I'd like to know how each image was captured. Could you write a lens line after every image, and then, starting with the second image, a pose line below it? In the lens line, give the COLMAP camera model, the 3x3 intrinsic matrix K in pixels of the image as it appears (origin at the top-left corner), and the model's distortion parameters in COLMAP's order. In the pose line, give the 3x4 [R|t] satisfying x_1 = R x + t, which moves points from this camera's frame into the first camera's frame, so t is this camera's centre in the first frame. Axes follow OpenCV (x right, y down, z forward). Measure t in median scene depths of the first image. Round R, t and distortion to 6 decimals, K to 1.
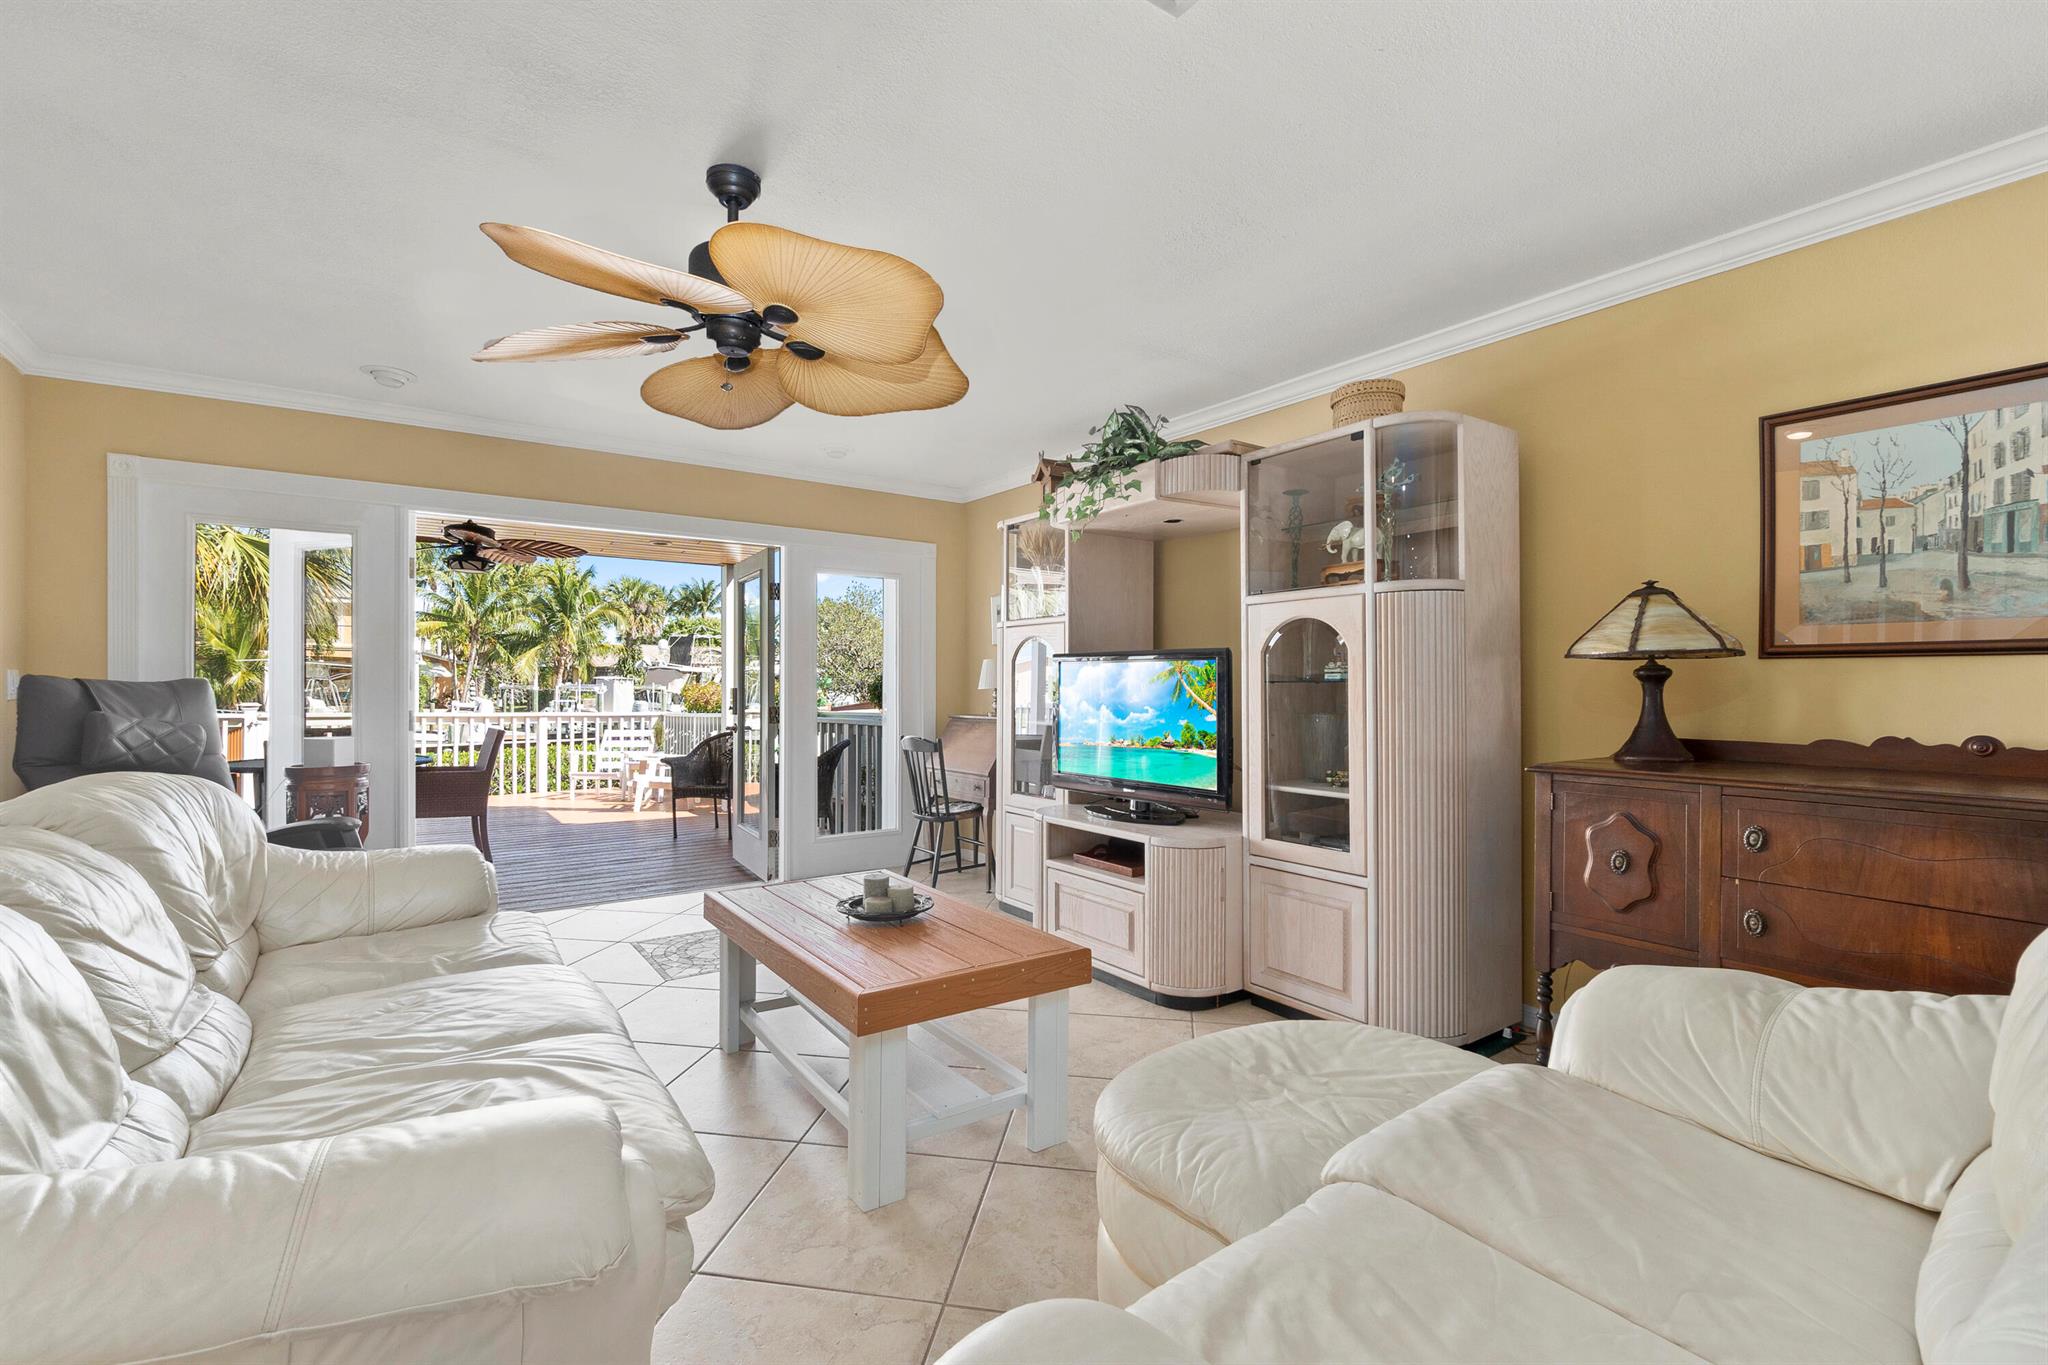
lens RADIAL K [[903.1, 0, 1024.0], [0, 903.1, 682.5], [0, 0, 1]] dist [-0.000745, -0.000064]
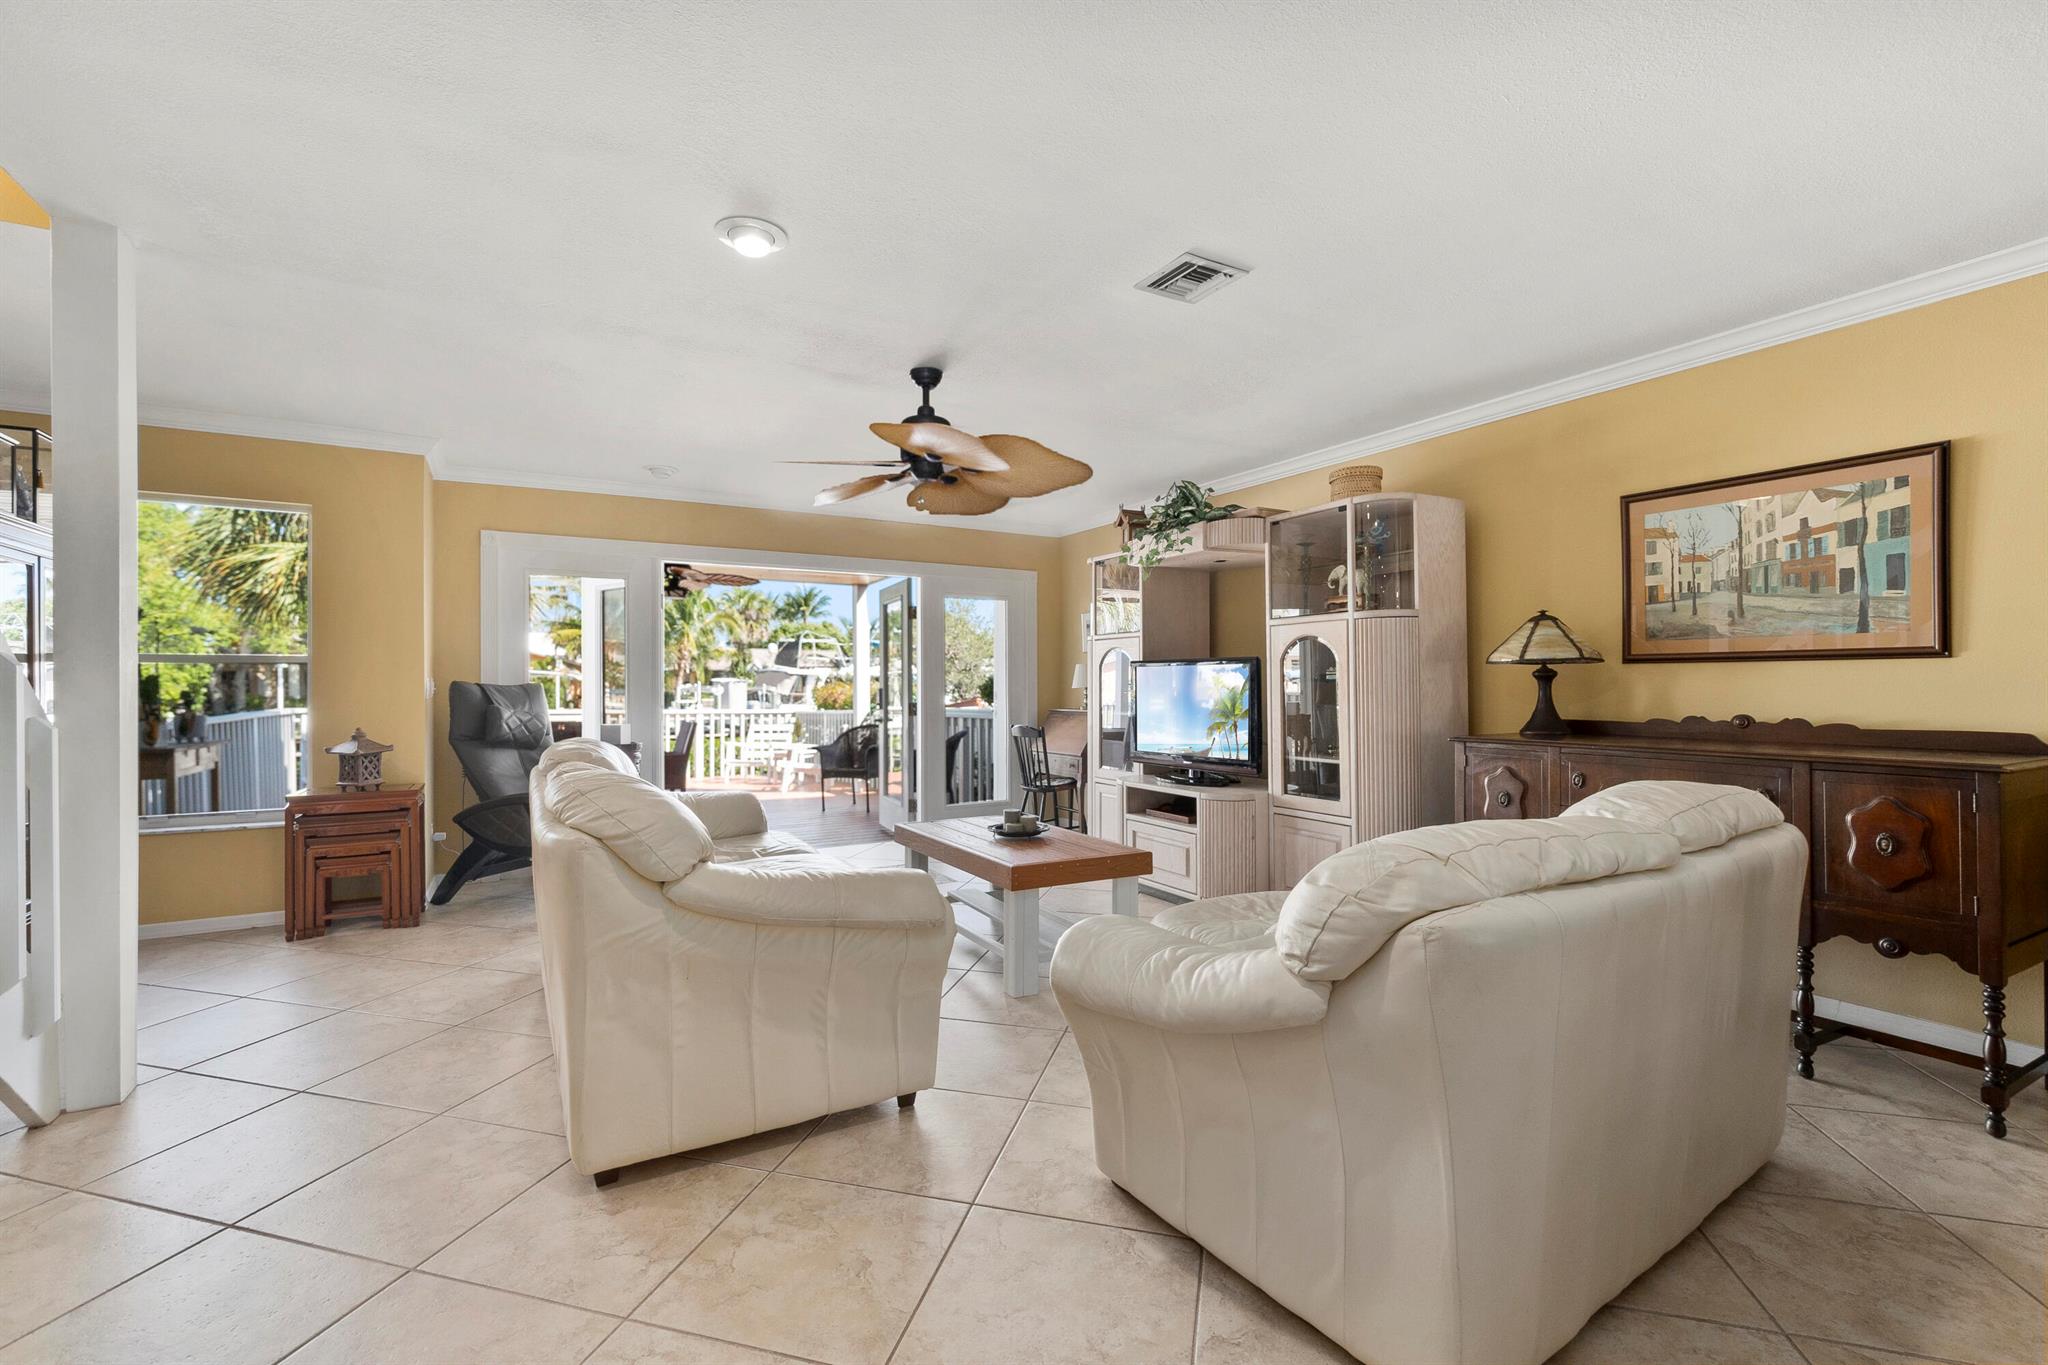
lens RADIAL K [[884.7, 0, 1024.0], [0, 884.7, 682.5], [0, 0, 1]] dist [0.000105, -0.000087]
pose [[0.995343, -0.005294, -0.096253, 0.001250], [0.005303, 0.999986, -0.000163, -0.000758], [0.096252, -0.000348, 0.995357, -0.345997]]
